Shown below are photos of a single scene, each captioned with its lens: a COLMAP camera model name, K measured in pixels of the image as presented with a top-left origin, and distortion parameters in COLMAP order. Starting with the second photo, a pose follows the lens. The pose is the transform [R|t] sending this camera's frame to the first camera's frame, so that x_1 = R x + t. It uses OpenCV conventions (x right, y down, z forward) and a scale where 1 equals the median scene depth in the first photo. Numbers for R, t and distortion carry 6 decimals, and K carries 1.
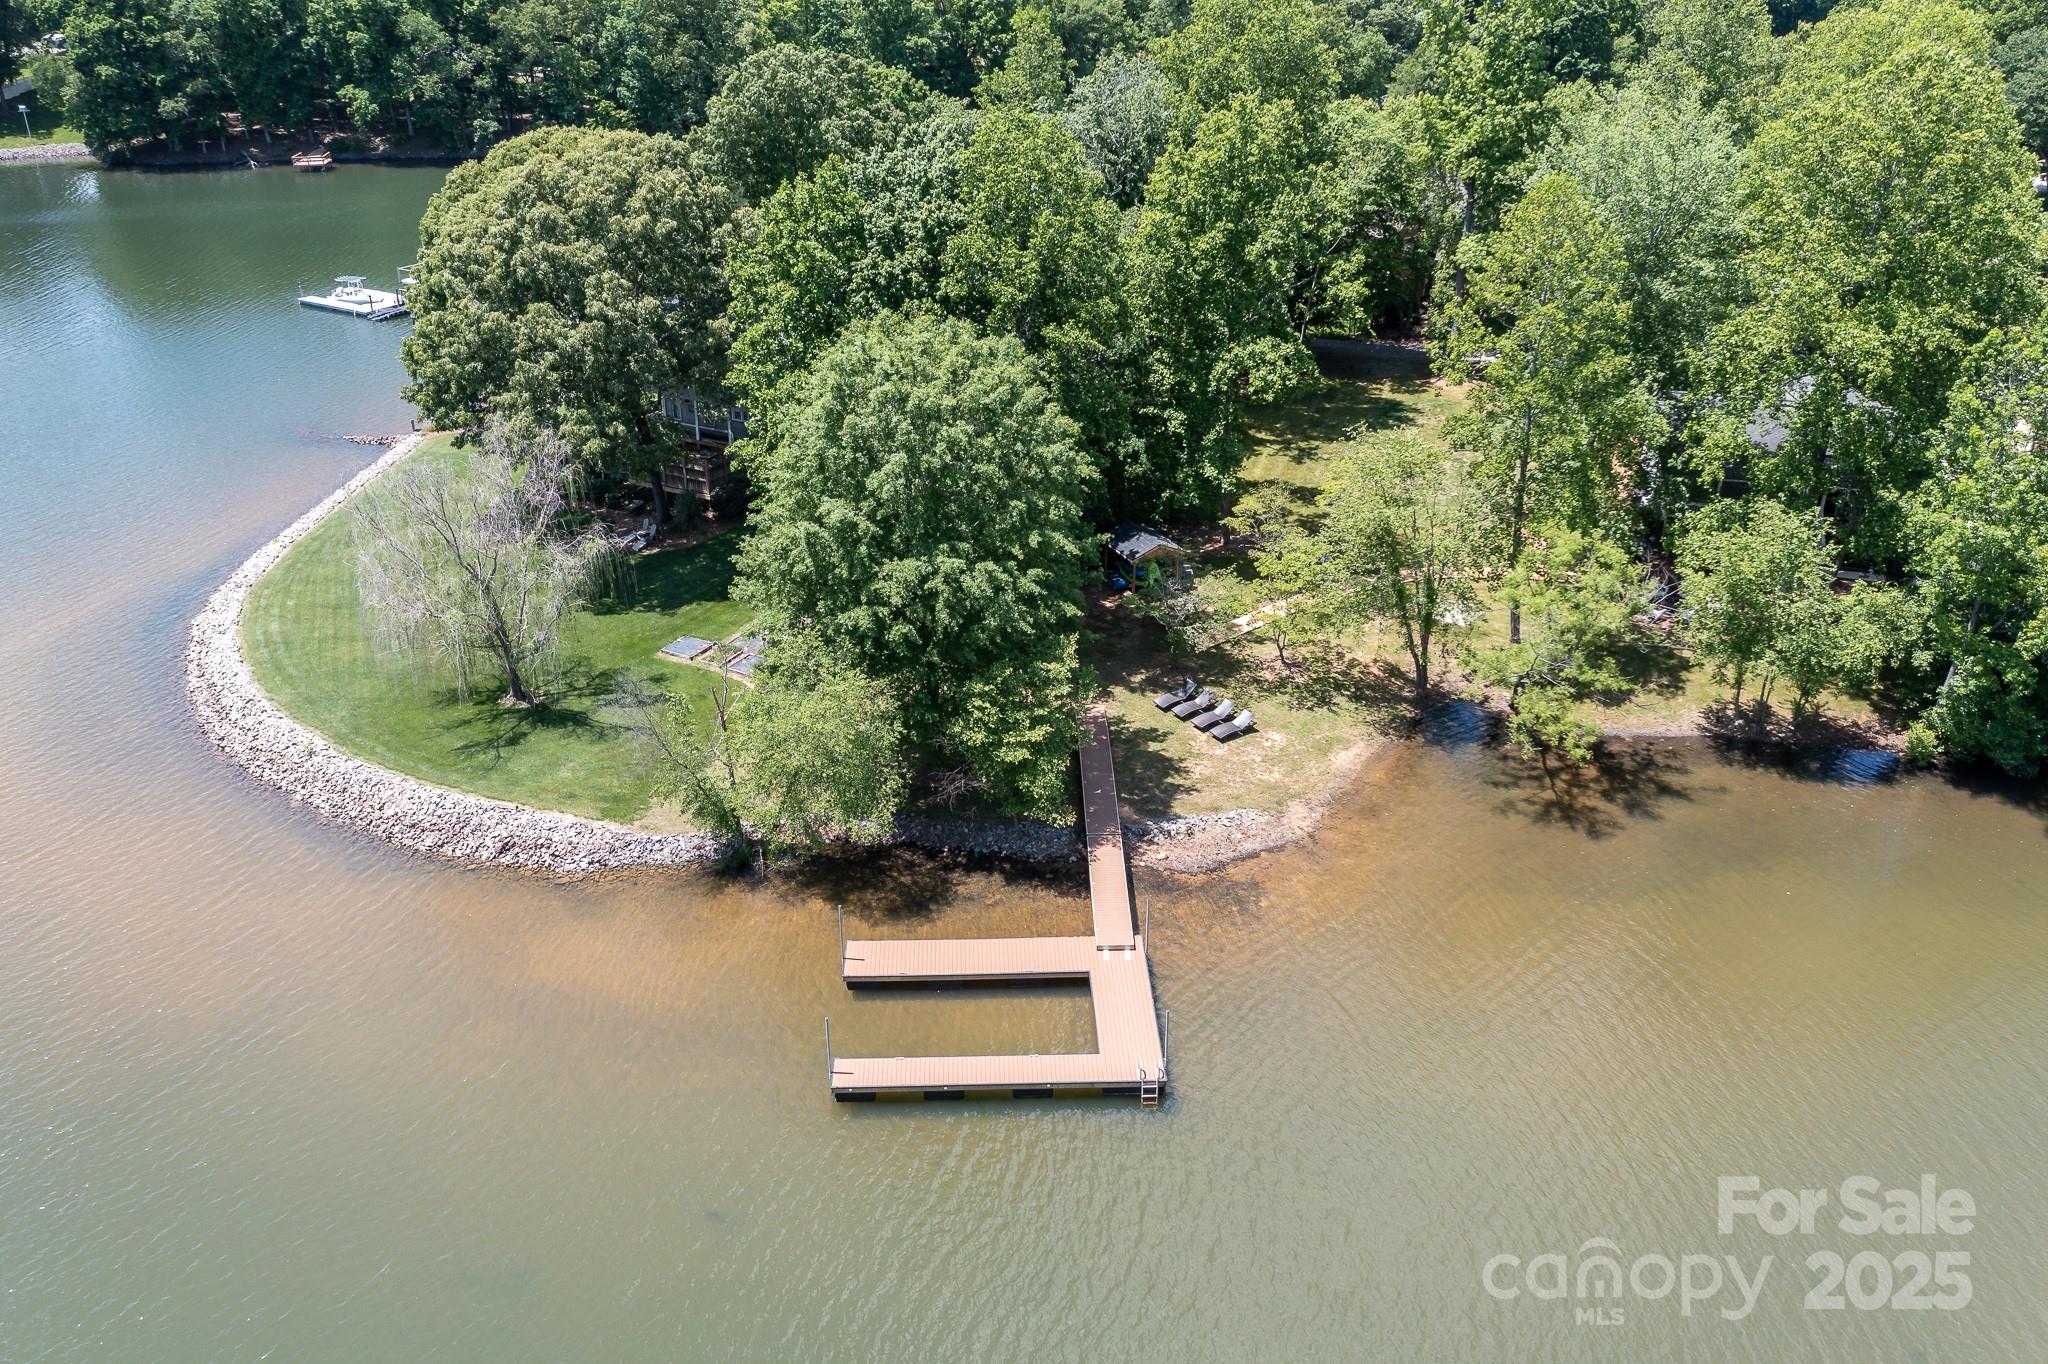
lens RADIAL K [[1617.4, 0, 1024.0], [0, 1617.4, 682.0], [0, 0, 1]] dist [-0.000545, -0.008572]
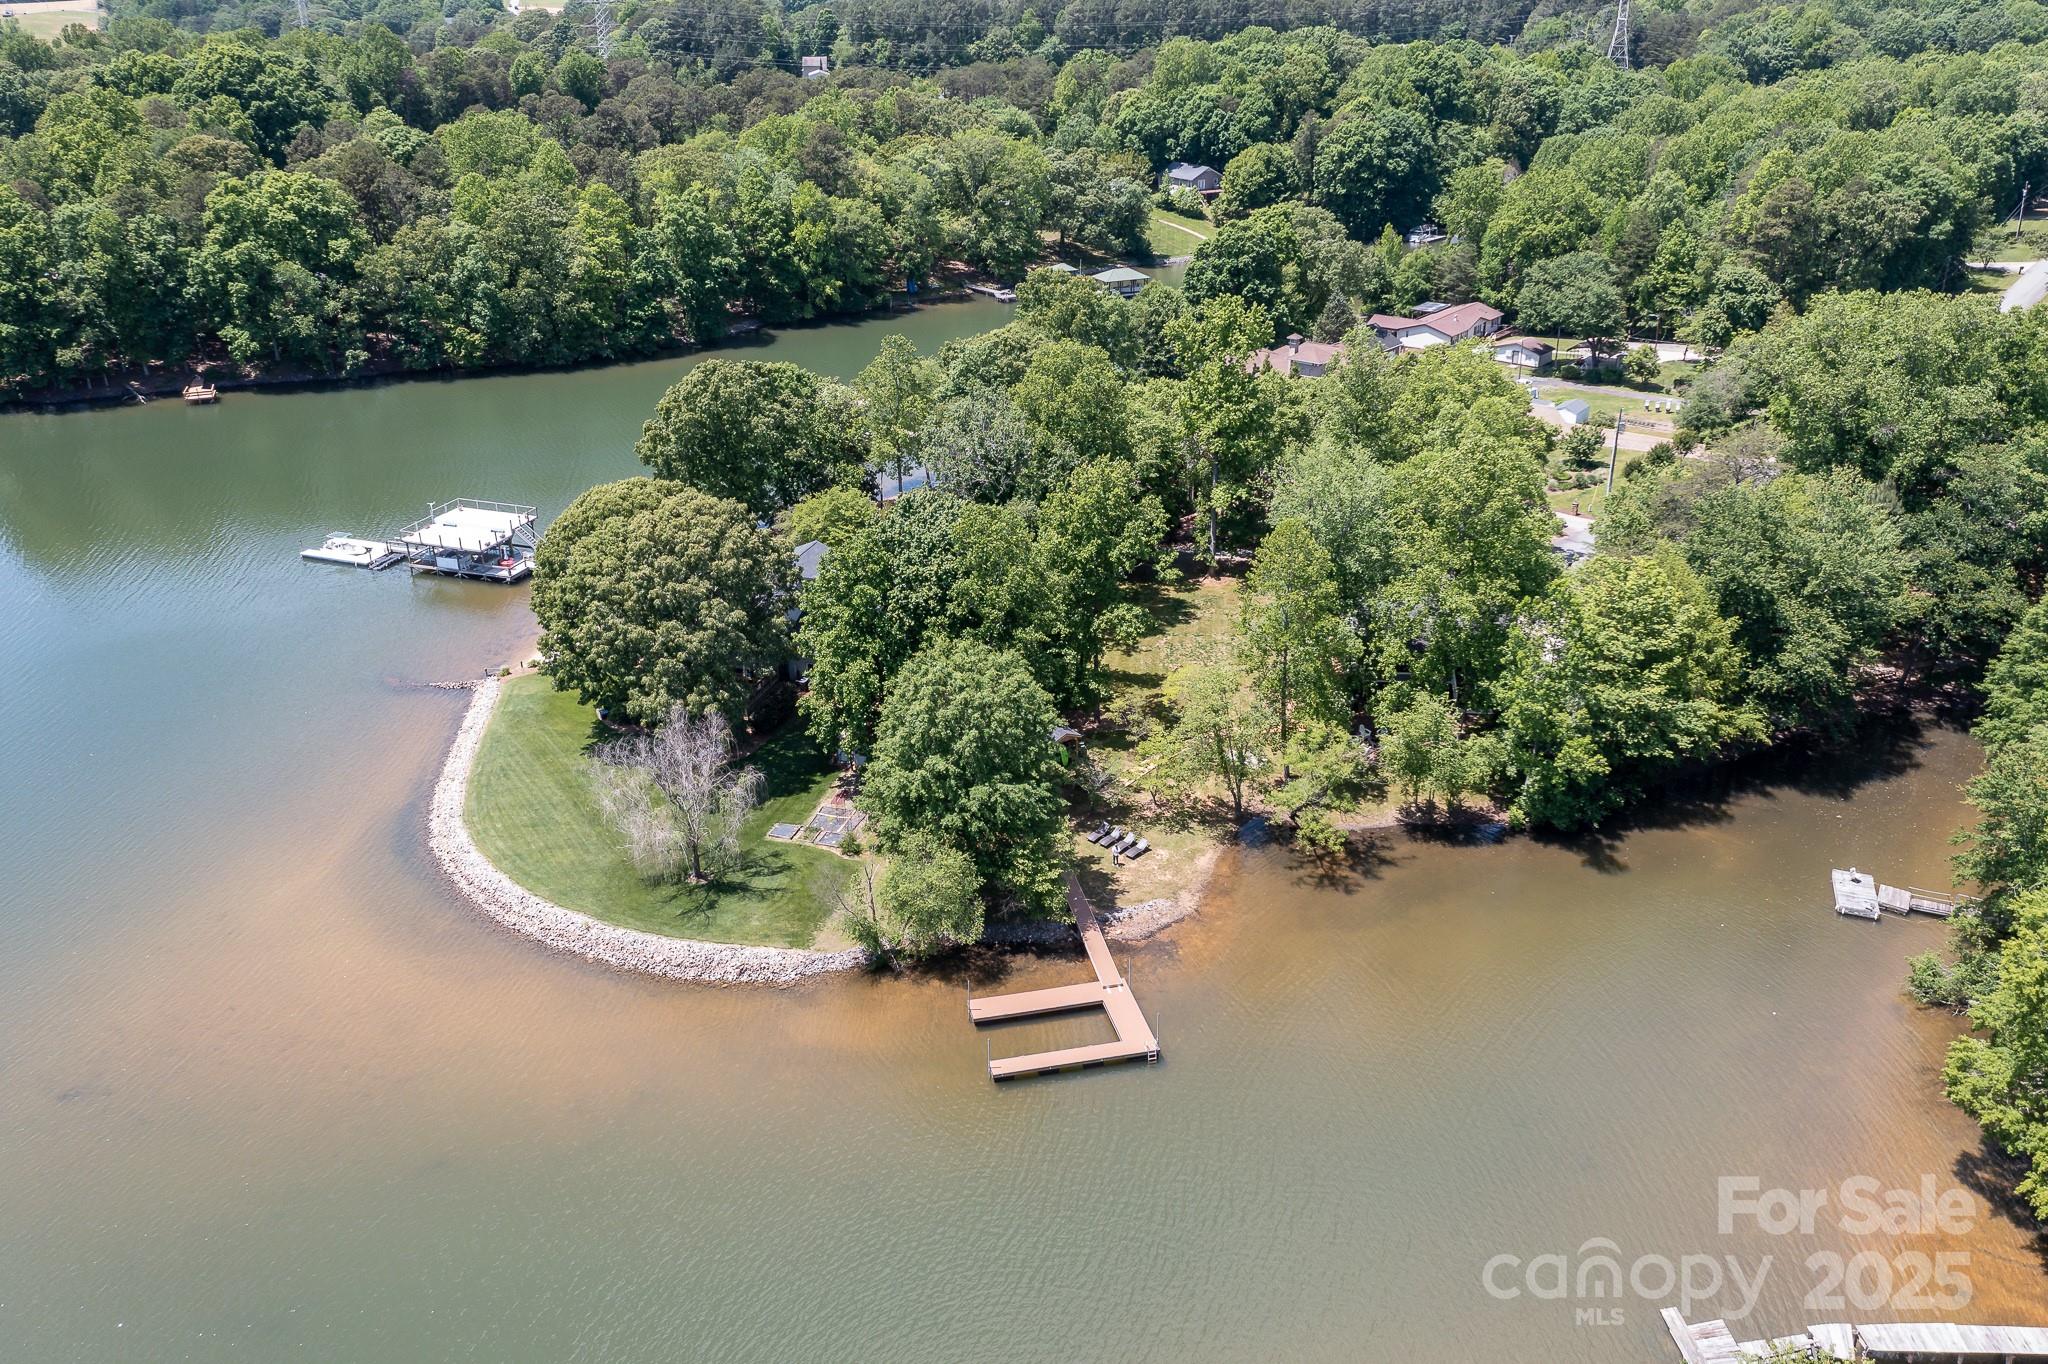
lens RADIAL K [[1625.1, 0, 1024.0], [0, 1625.1, 682.0], [0, 0, 1]] dist [-0.014811, -0.003704]
pose [[0.980340, -0.087490, 0.176856, -0.271203], [0.093114, 0.995372, -0.023738, -0.116996], [-0.173961, 0.039739, 0.983950, -0.653193]]
